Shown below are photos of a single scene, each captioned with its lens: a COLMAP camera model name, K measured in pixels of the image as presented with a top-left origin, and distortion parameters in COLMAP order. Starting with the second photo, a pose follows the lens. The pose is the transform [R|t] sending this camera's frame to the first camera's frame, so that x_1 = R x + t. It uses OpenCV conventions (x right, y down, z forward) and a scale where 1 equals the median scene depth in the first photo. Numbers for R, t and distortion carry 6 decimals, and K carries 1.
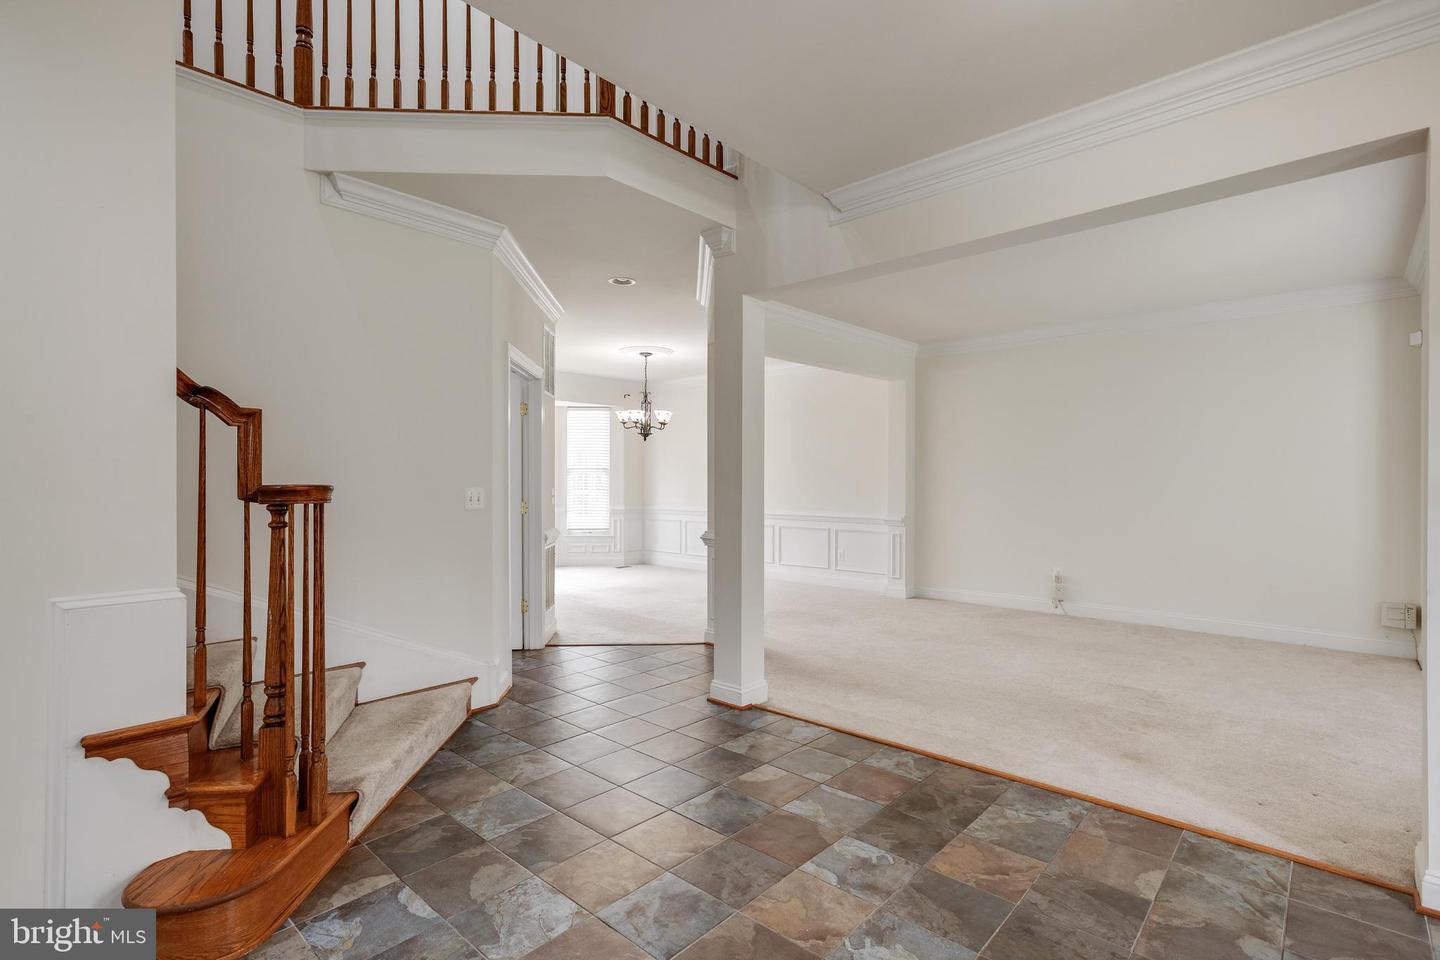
lens RADIAL K [[681.5, 0, 720.3], [0, 681.5, 480.5], [0, 0, 1]] dist [-0.012308, 0.004316]
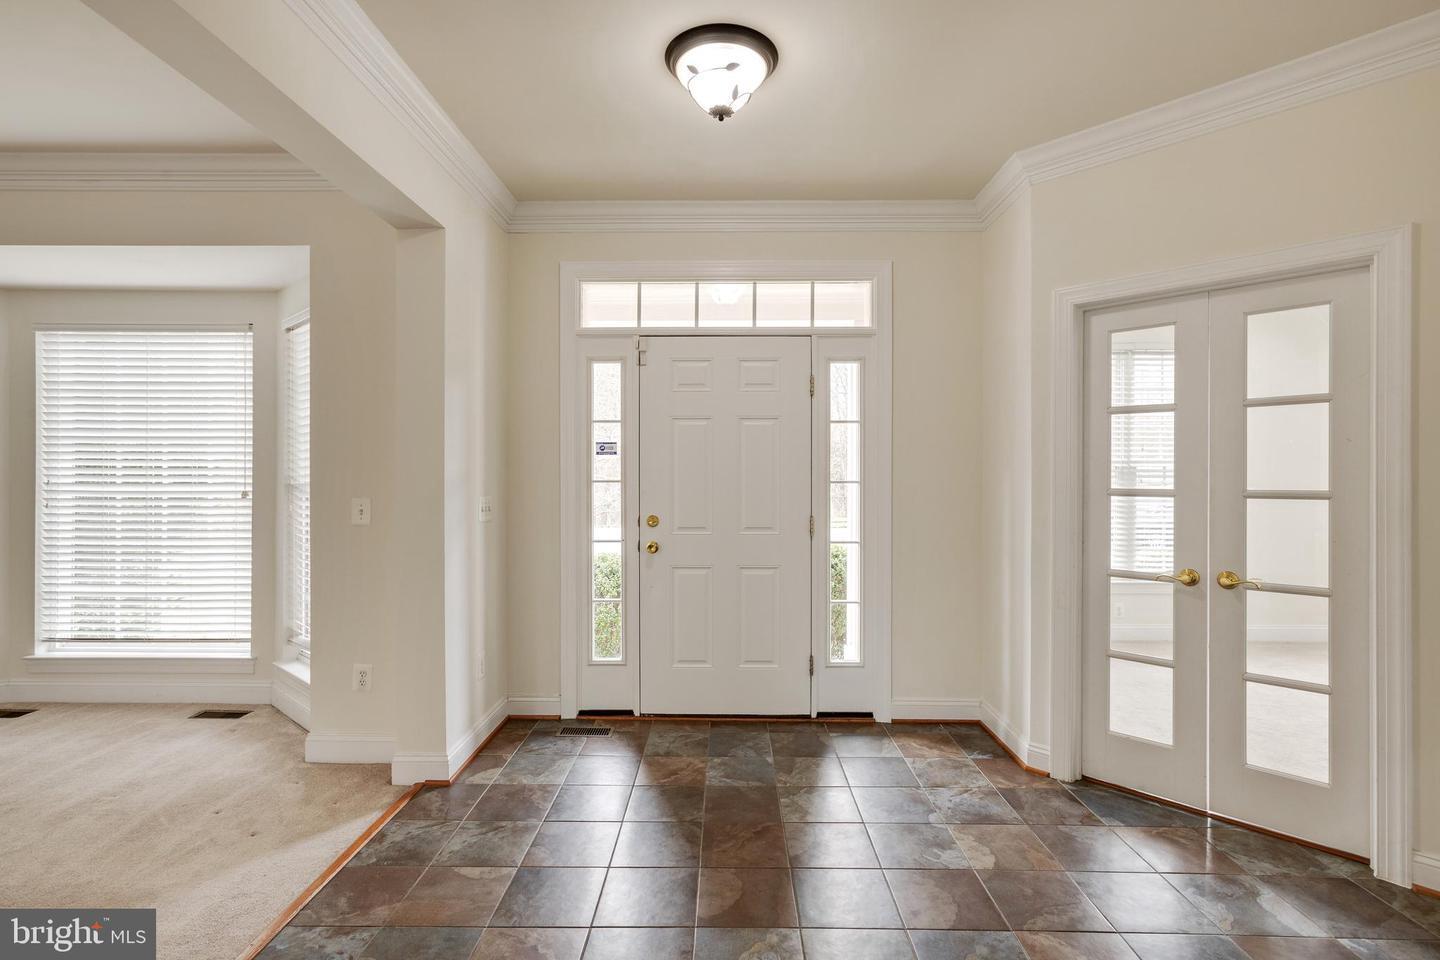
lens RADIAL K [[681.5, 0, 721.0], [0, 681.5, 477.2], [0, 0, 1]] dist [-0.012308, 0.004316]
pose [[-0.671496, -0.000914, 0.741008, -0.343140], [-0.000599, 1.000000, 0.000691, -0.003686], [-0.741008, 0.000020, -0.671496, 1.330861]]
